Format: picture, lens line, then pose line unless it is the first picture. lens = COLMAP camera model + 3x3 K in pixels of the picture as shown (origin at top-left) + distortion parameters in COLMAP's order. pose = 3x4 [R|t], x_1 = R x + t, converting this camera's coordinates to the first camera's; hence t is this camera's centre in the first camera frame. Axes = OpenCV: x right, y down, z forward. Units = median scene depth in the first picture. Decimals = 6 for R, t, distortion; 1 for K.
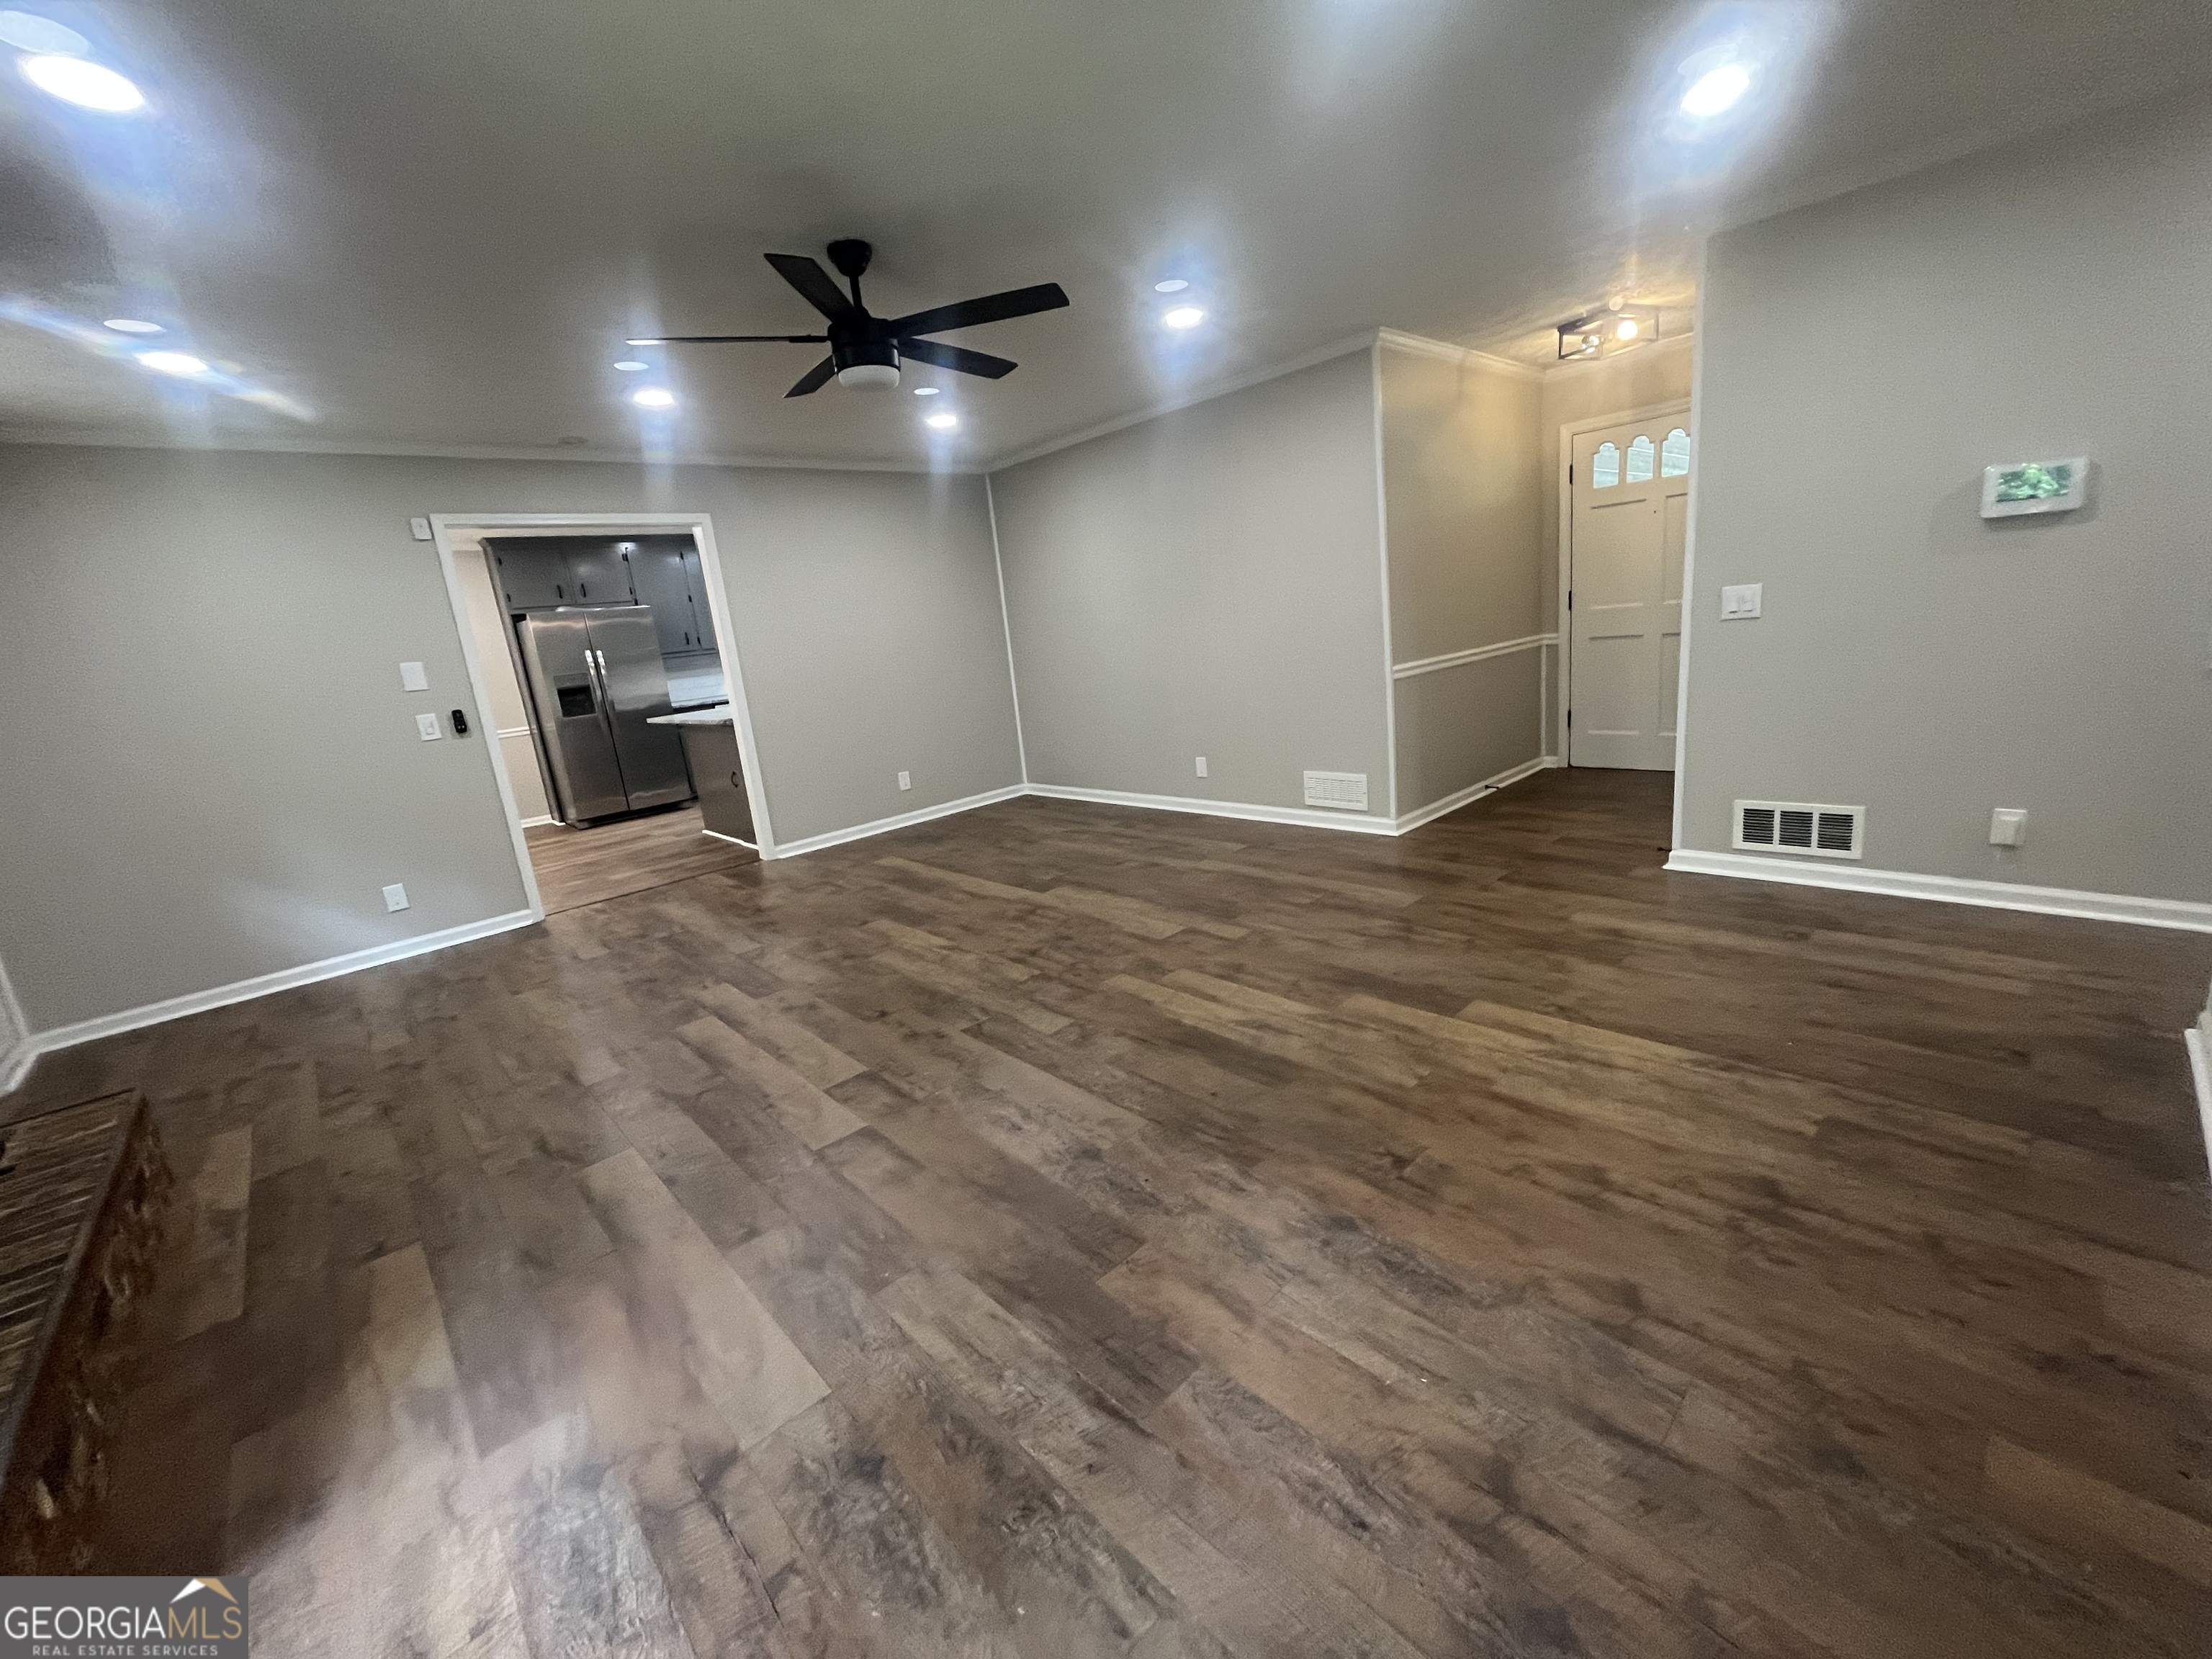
lens RADIAL K [[890.1, 0, 1114.9], [0, 890.1, 821.9], [0, 0, 1]] dist [-0.003673, 0.000433]
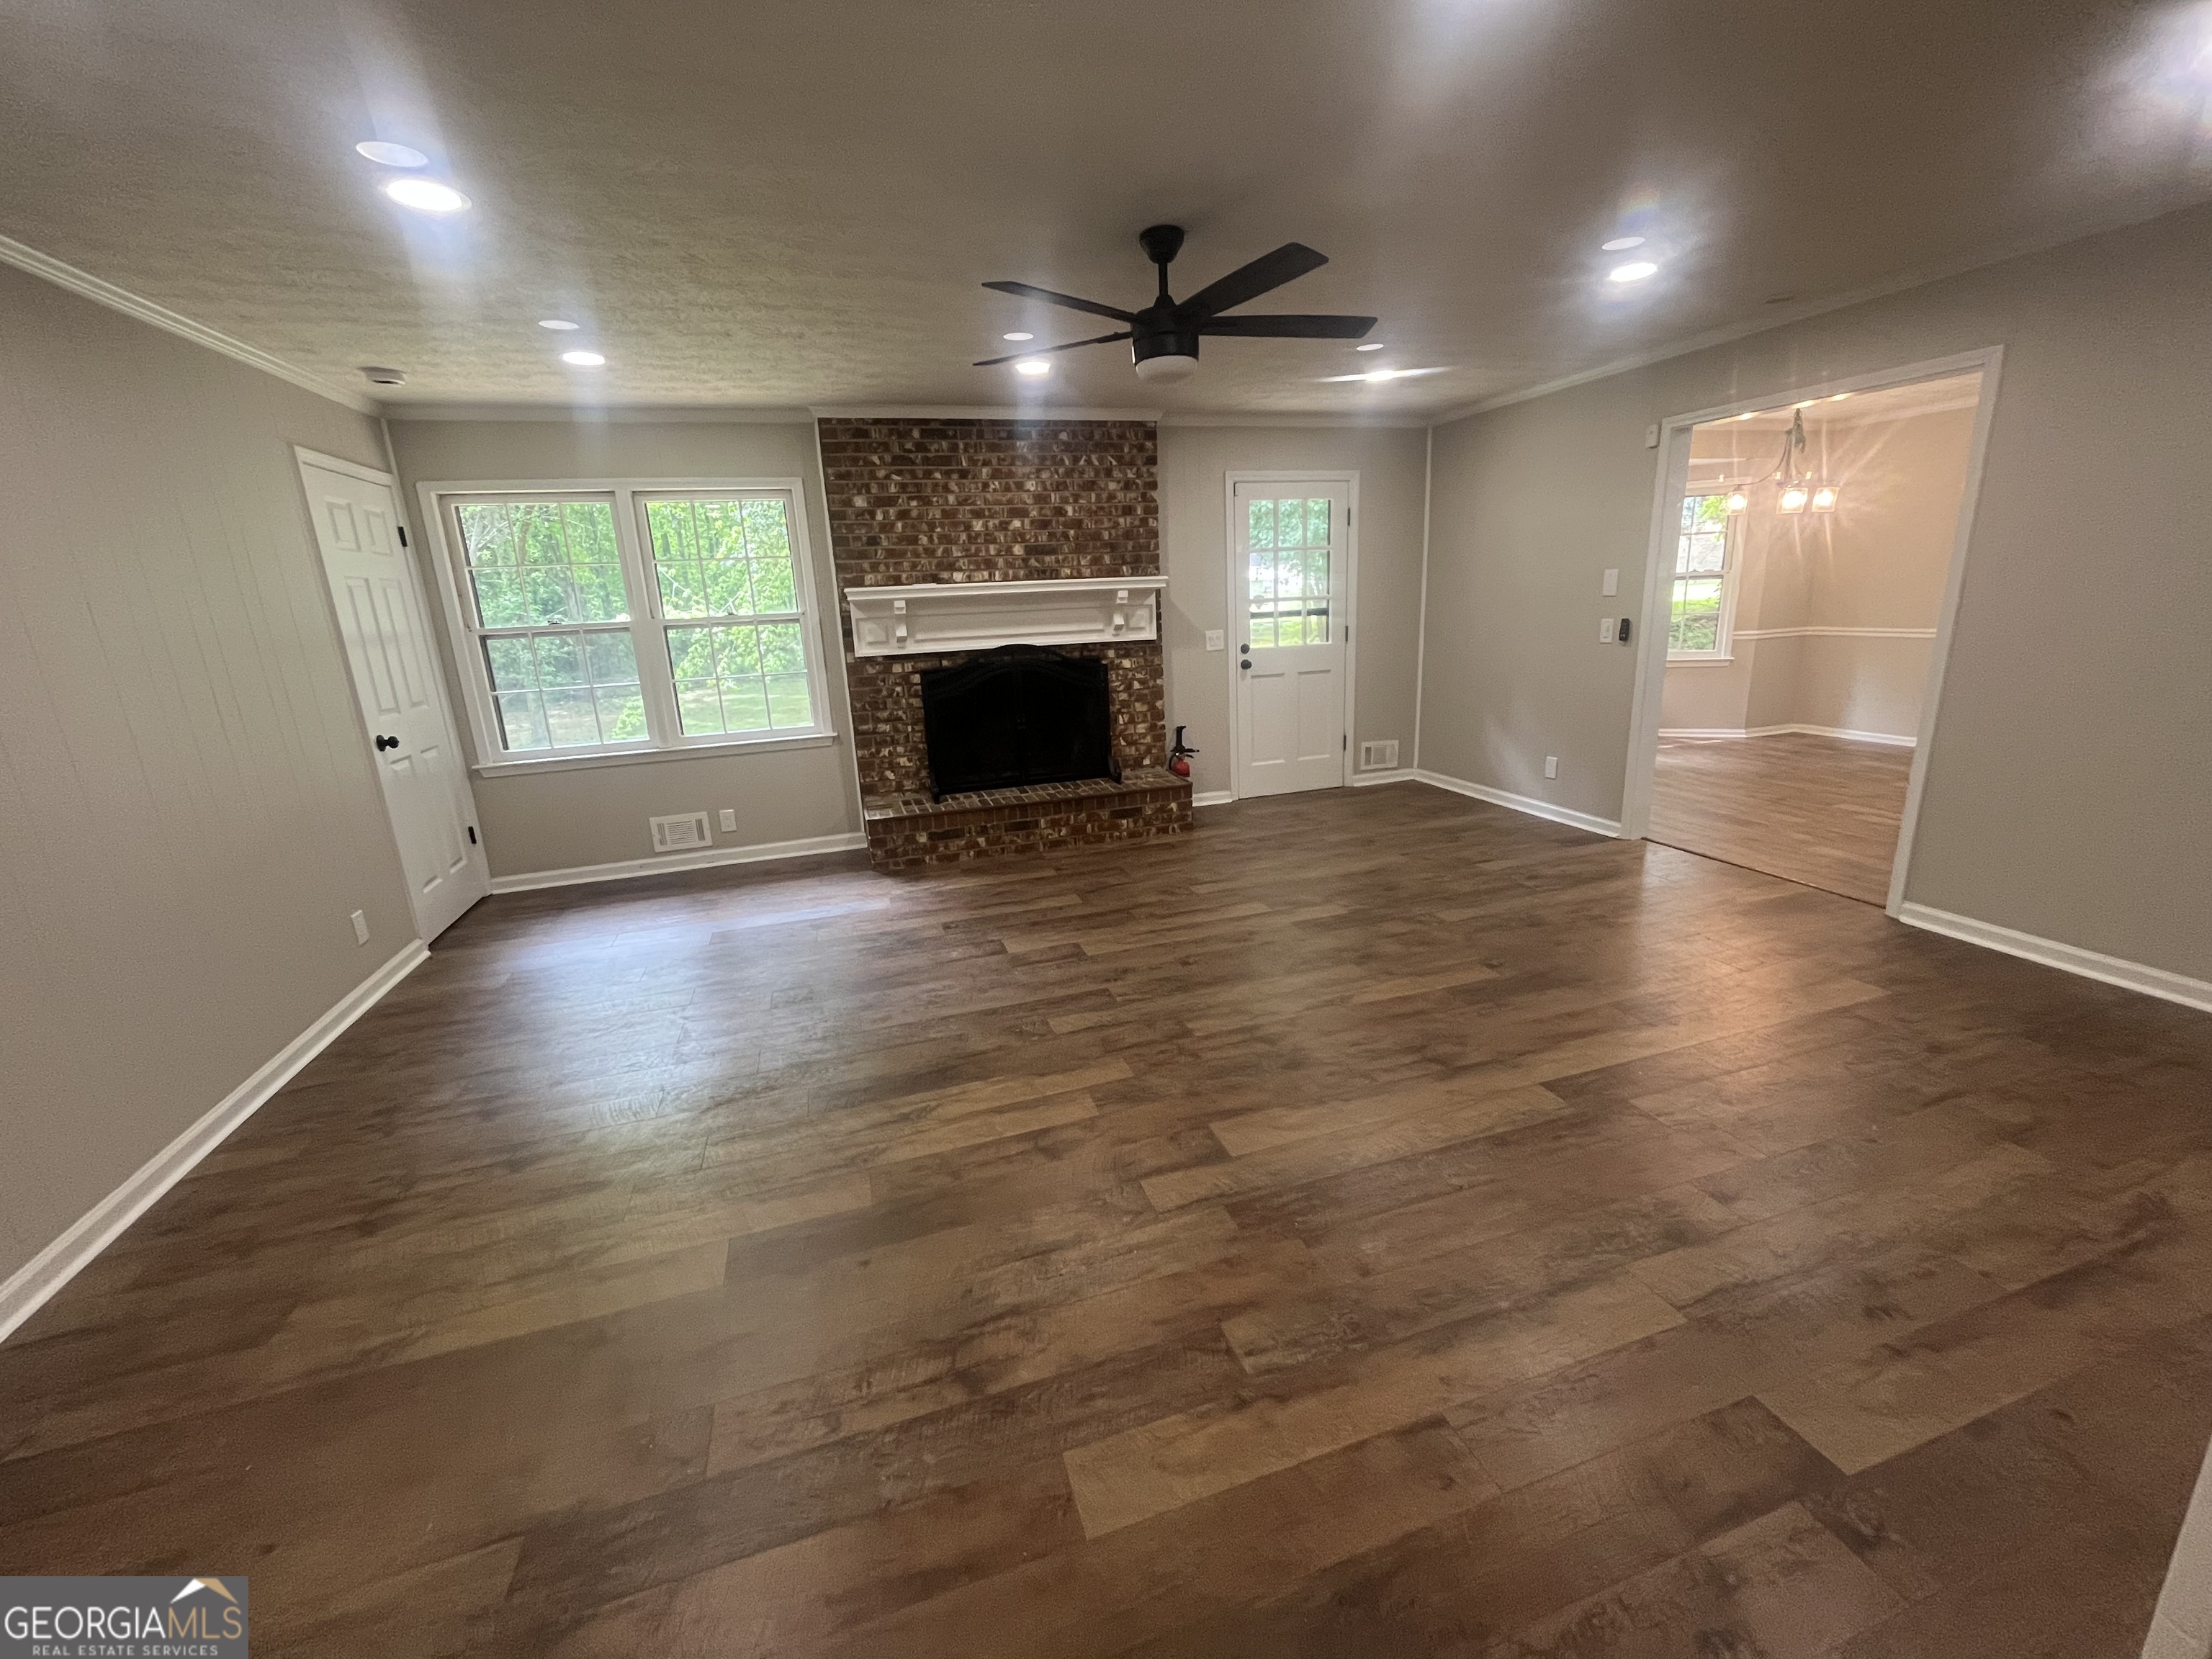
lens RADIAL K [[890.1, 0, 1109.5], [0, 890.1, 819.1], [0, 0, 1]] dist [-0.003673, 0.000433]
pose [[-0.425467, 0.342274, -0.837750, 0.571343], [-0.112254, 0.898608, 0.424149, -0.357466], [0.897985, 0.274503, -0.343907, 1.094540]]
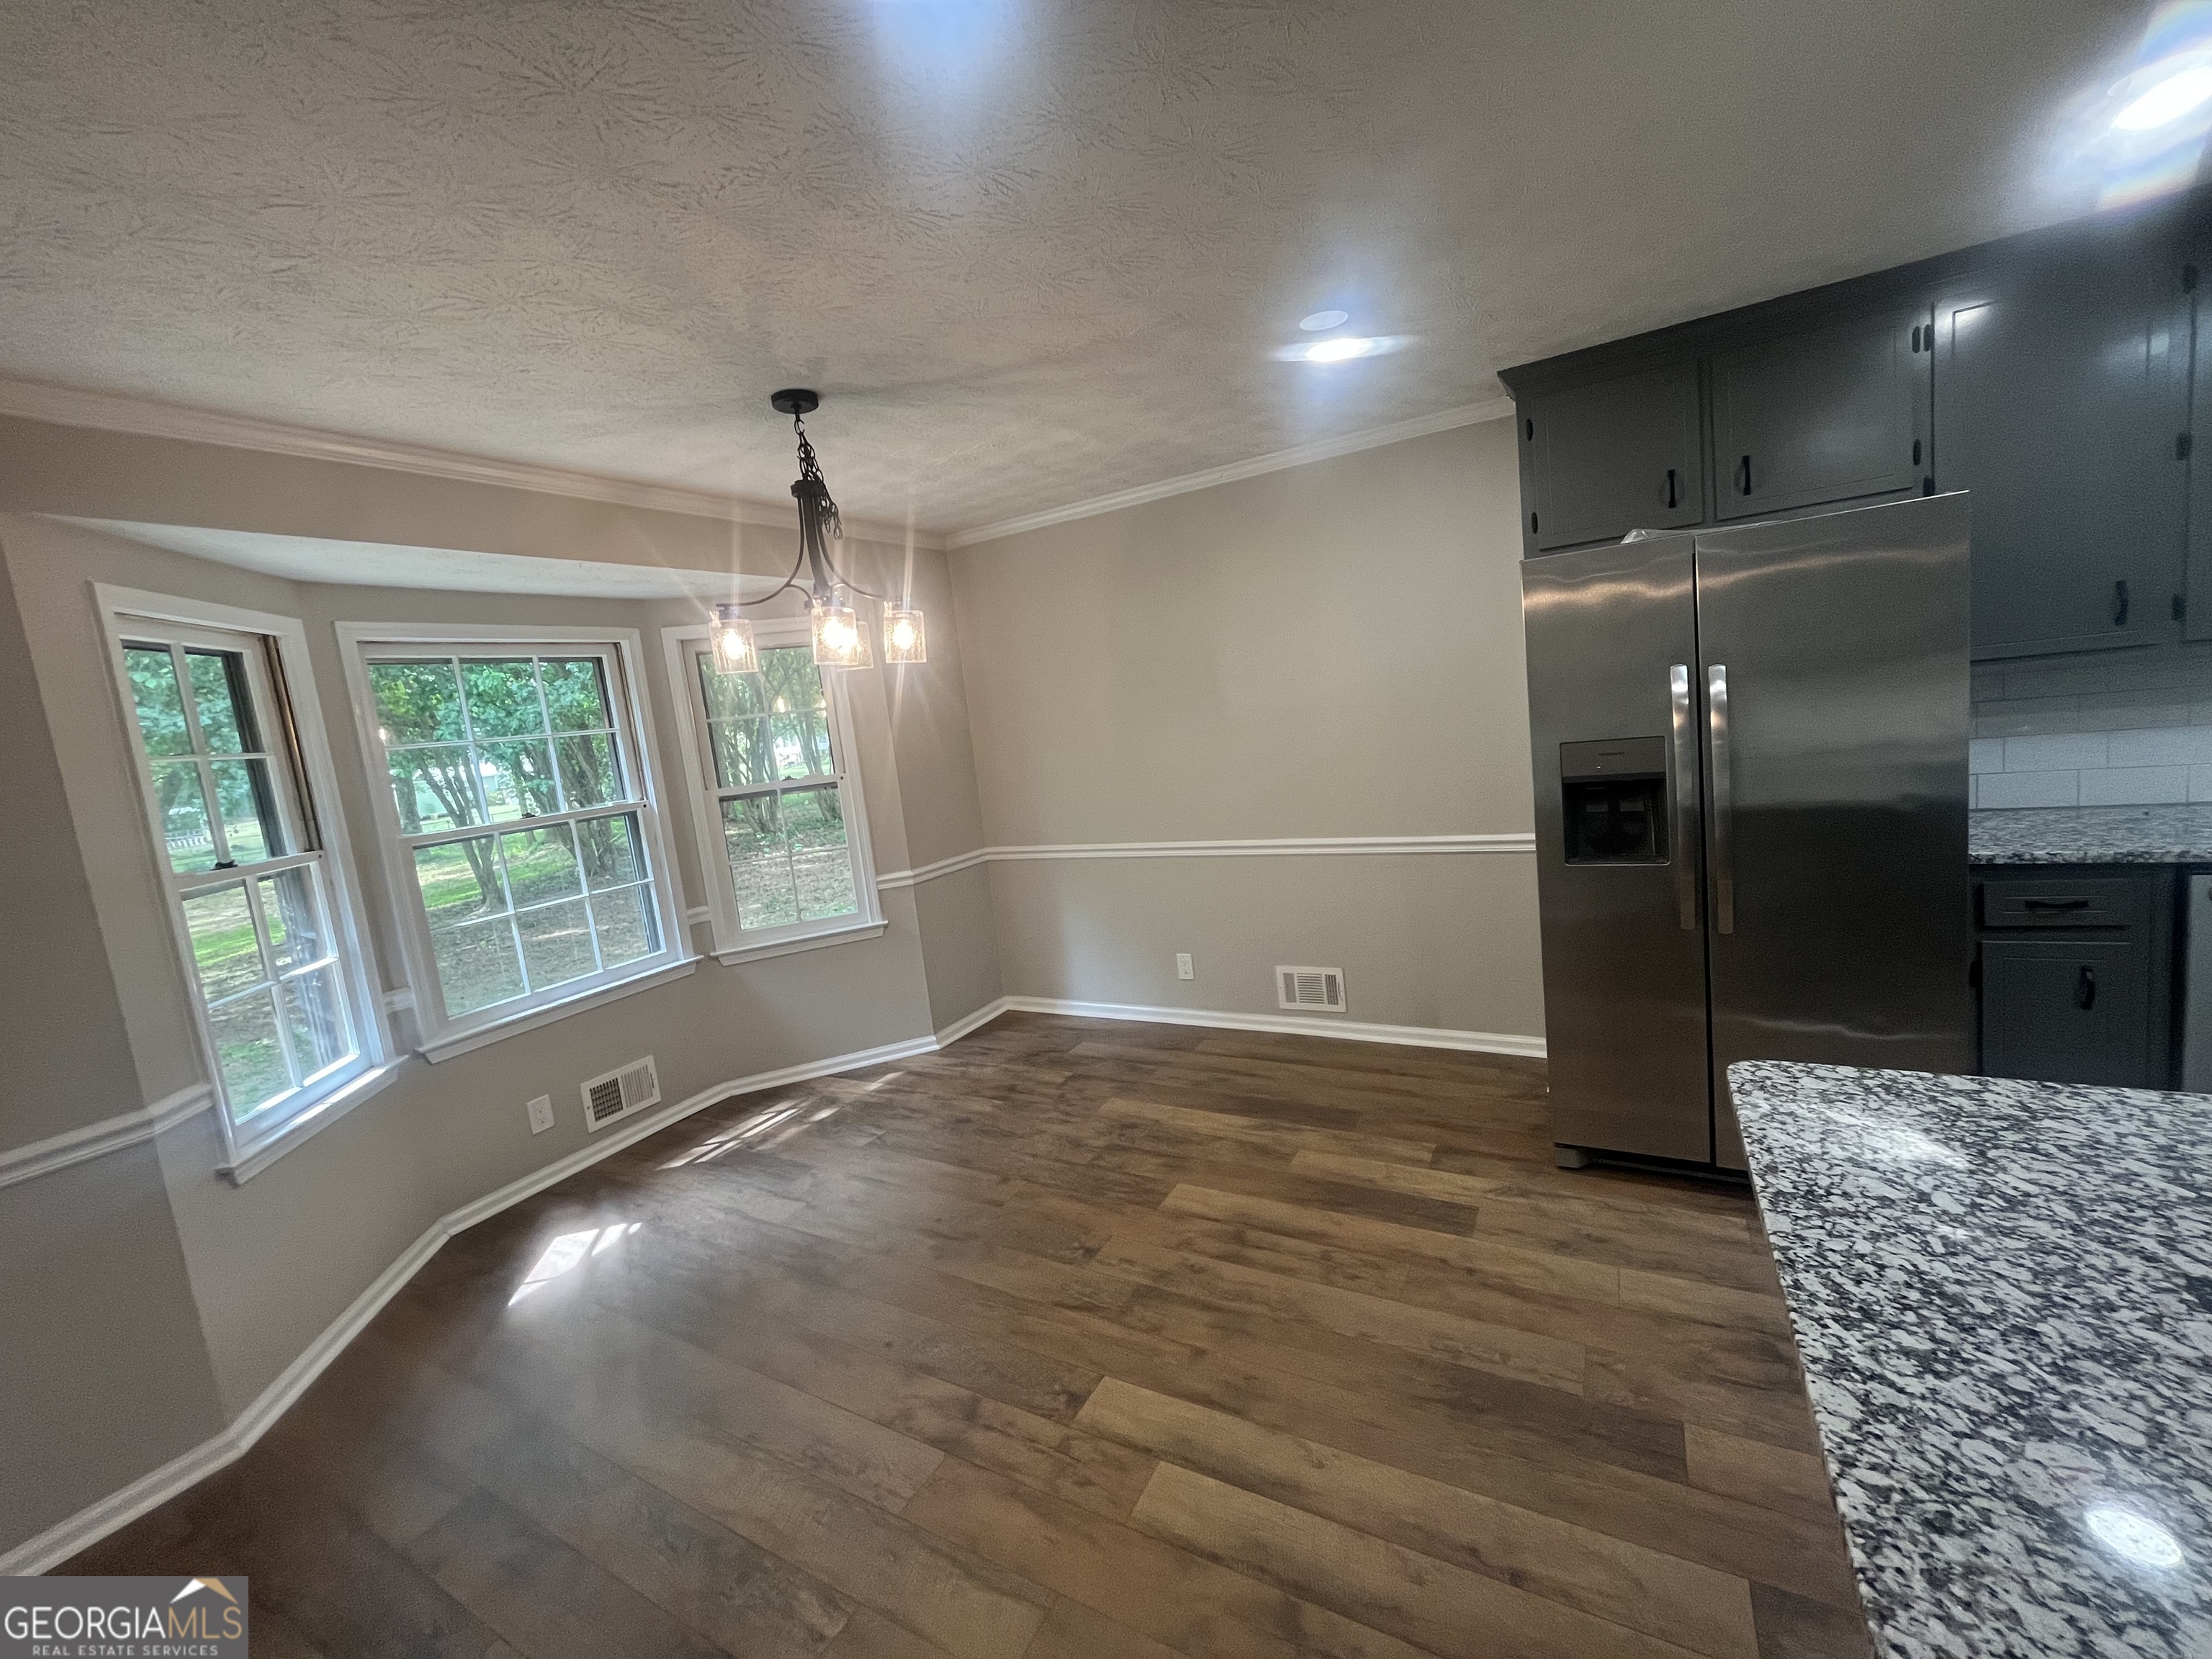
lens RADIAL K [[890.1, 0, 1111.1], [0, 890.1, 822.8], [0, 0, 1]] dist [-0.003673, 0.000433]
pose [[0.299680, 0.190833, -0.934759, -0.718872], [-0.134145, 0.978485, 0.156753, -0.330633], [0.944562, 0.078418, 0.318831, 1.467160]]
